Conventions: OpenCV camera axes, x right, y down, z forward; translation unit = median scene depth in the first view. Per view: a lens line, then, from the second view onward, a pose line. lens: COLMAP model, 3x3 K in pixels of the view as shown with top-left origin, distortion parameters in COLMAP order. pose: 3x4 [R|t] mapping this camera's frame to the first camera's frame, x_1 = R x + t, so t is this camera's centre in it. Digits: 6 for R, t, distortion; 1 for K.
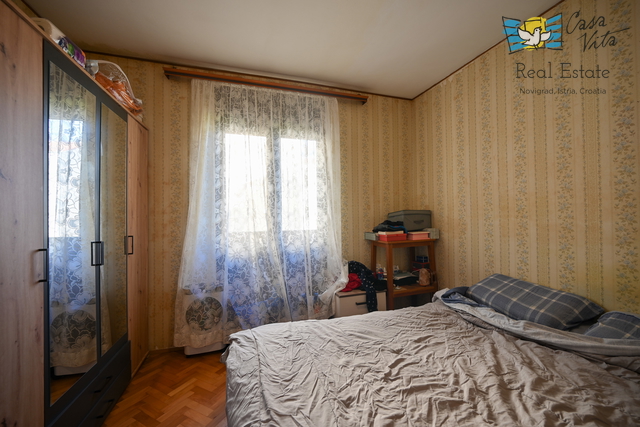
lens RADIAL K [[252.3, 0, 323.7], [0, 252.3, 214.2], [0, 0, 1]] dist [-0.000125, -0.000027]
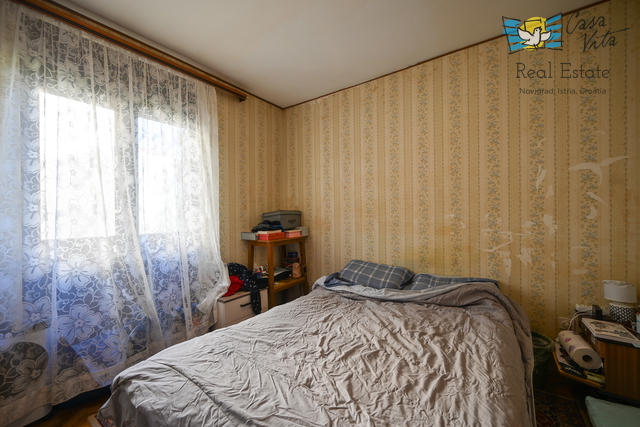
lens RADIAL K [[252.3, 0, 323.7], [0, 252.3, 214.2], [0, 0, 1]] dist [-0.000125, -0.000027]
pose [[0.805754, 0.004490, 0.592233, -0.197739], [-0.003607, 0.999990, -0.002673, 0.002382], [-0.592239, 0.000018, 0.805762, 0.027459]]
